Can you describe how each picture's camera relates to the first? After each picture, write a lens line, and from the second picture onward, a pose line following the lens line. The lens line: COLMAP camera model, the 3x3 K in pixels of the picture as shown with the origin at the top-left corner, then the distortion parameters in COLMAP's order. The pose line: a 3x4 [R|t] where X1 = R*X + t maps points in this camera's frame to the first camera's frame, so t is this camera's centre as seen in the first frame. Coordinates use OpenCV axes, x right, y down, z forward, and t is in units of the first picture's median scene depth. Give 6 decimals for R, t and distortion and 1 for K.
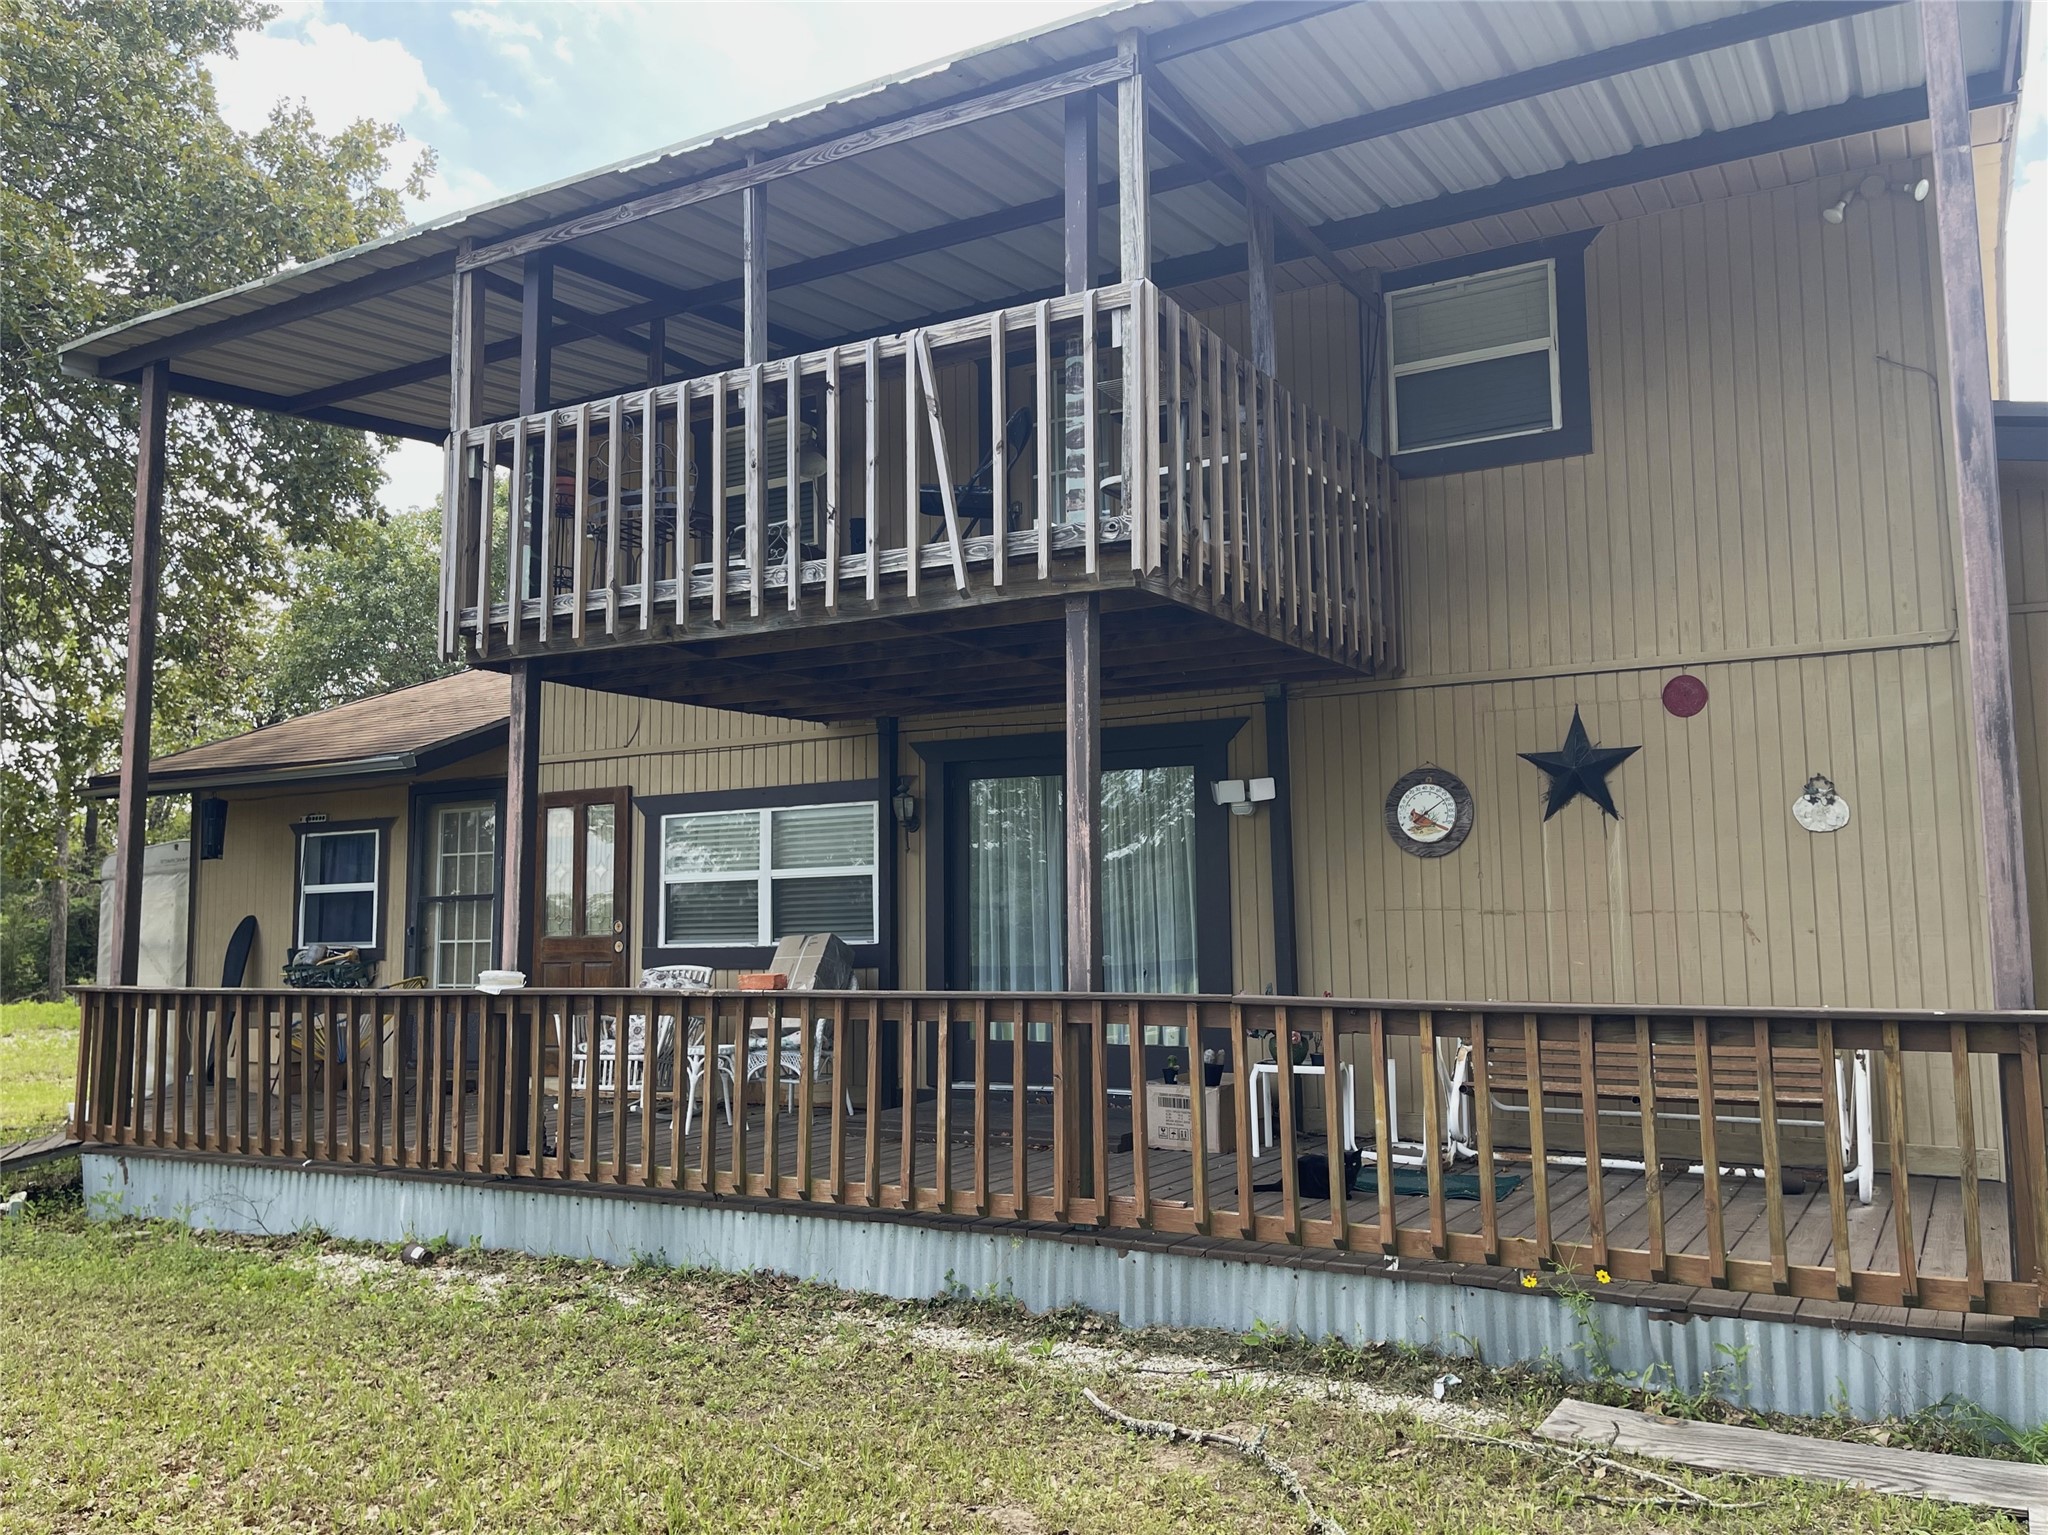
lens RADIAL K [[1674.6, 0, 1012.2], [0, 1674.6, 762.3], [0, 0, 1]] dist [0.034997, 0.008110]
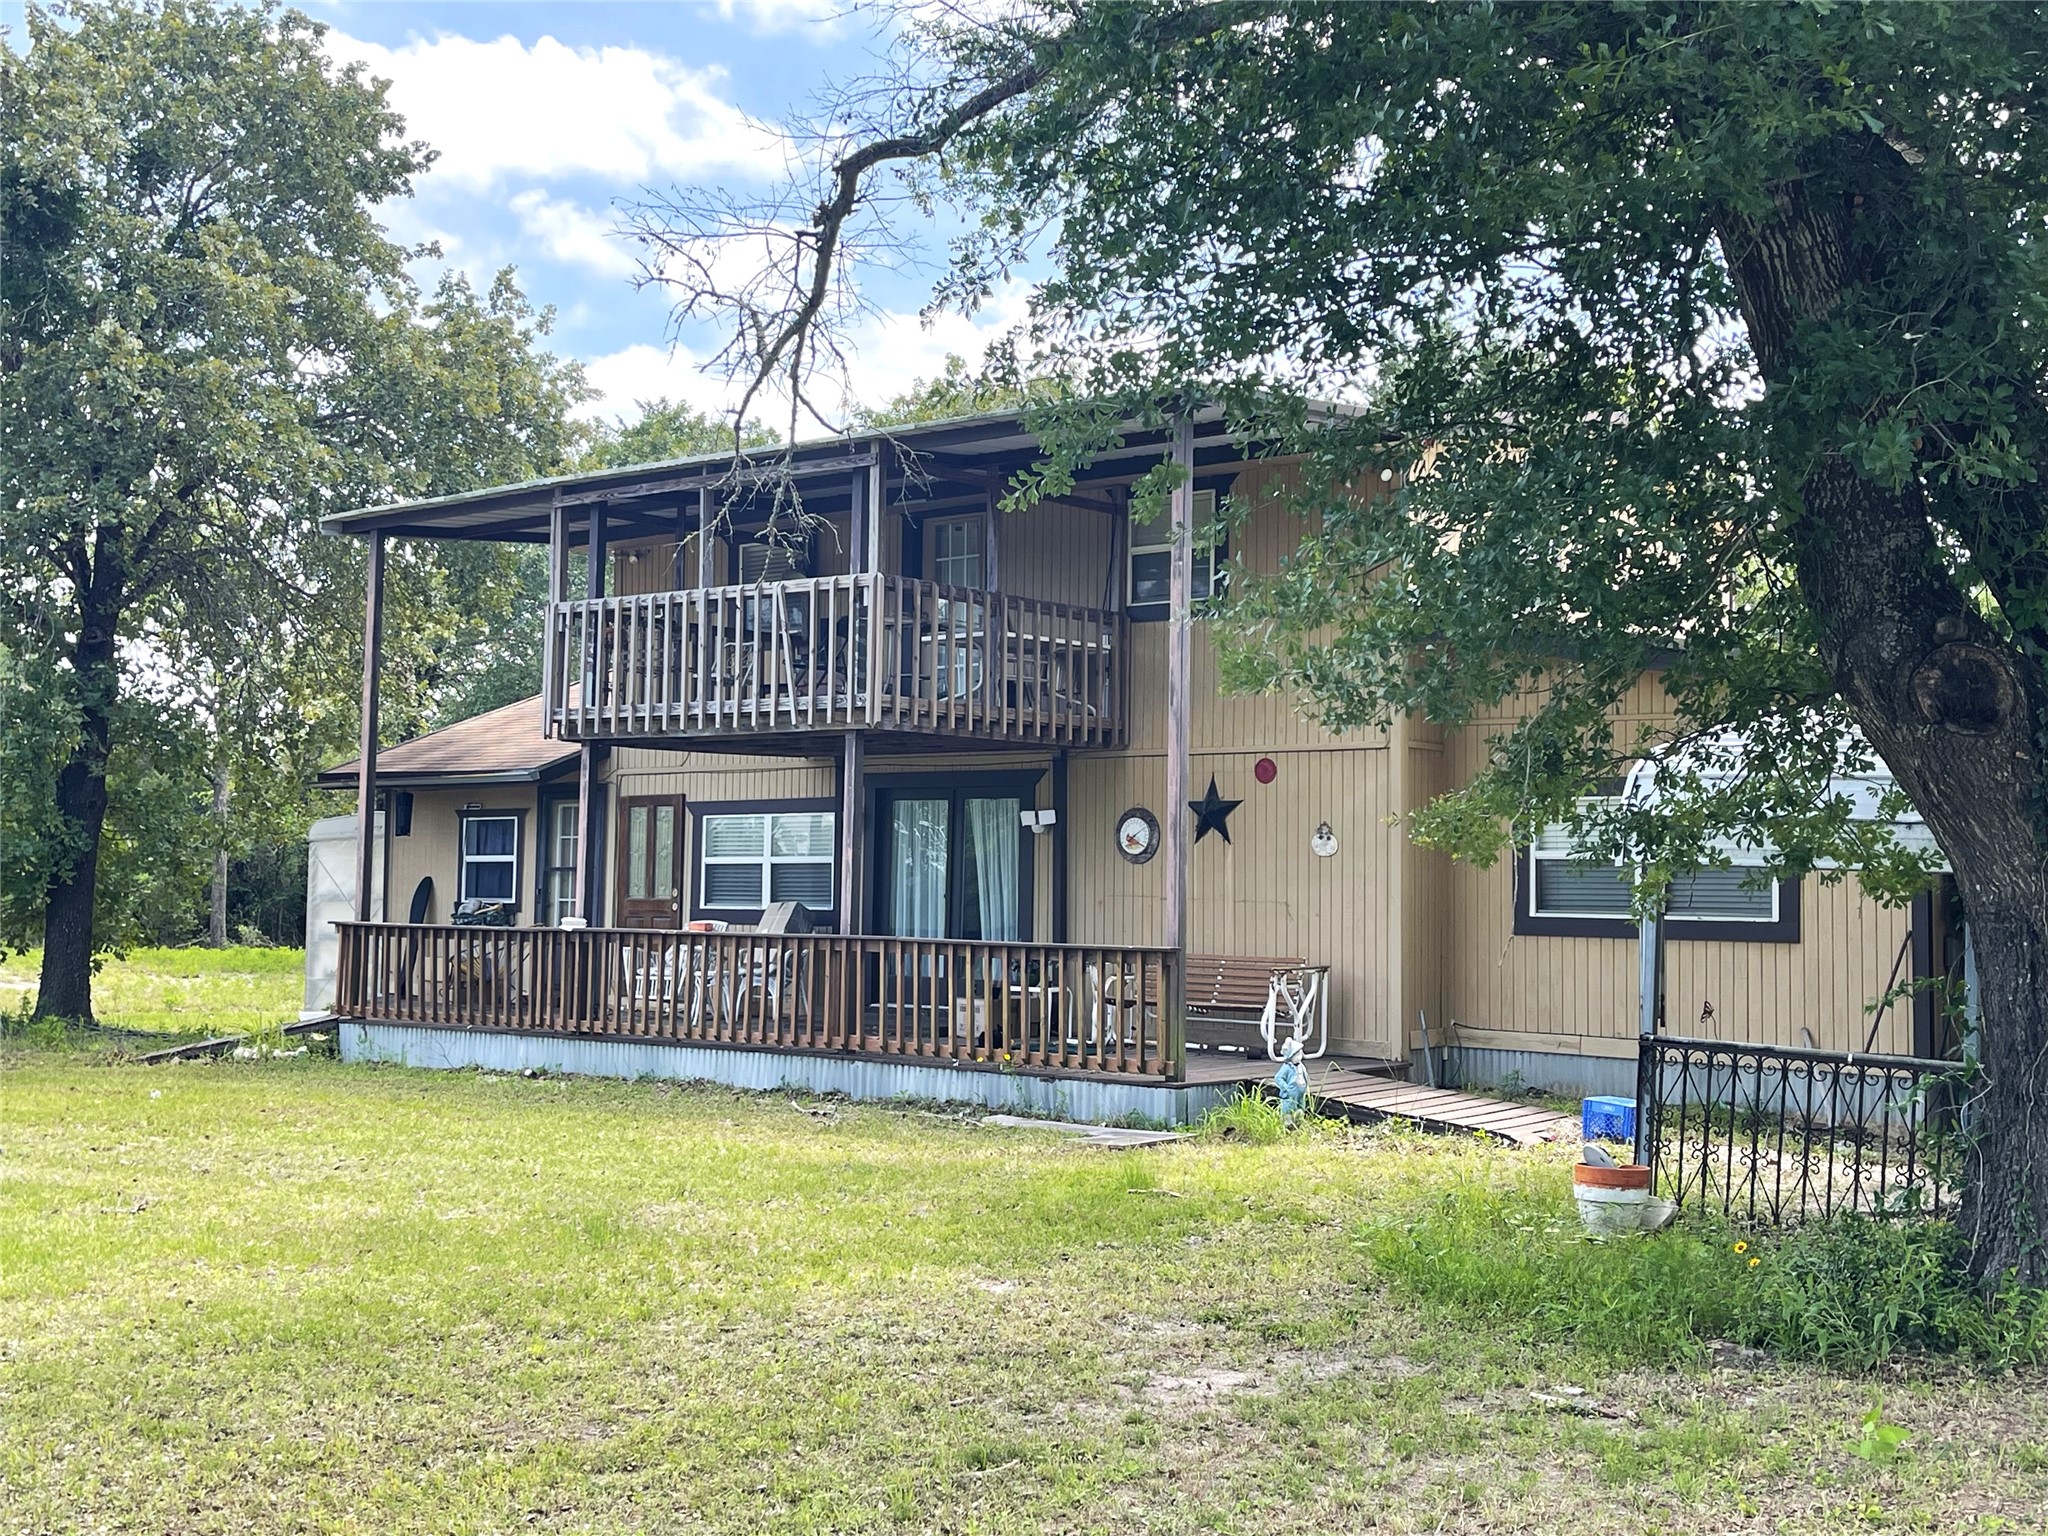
lens RADIAL K [[2265.5, 0, 1031.9], [0, 2265.5, 767.8], [0, 0, 1]] dist [0.021919, 0.000000]
pose [[0.988554, 0.016813, -0.149925, 0.473535], [-0.010385, 0.998997, 0.043553, -0.127690], [0.150507, -0.041497, 0.987738, -1.144940]]
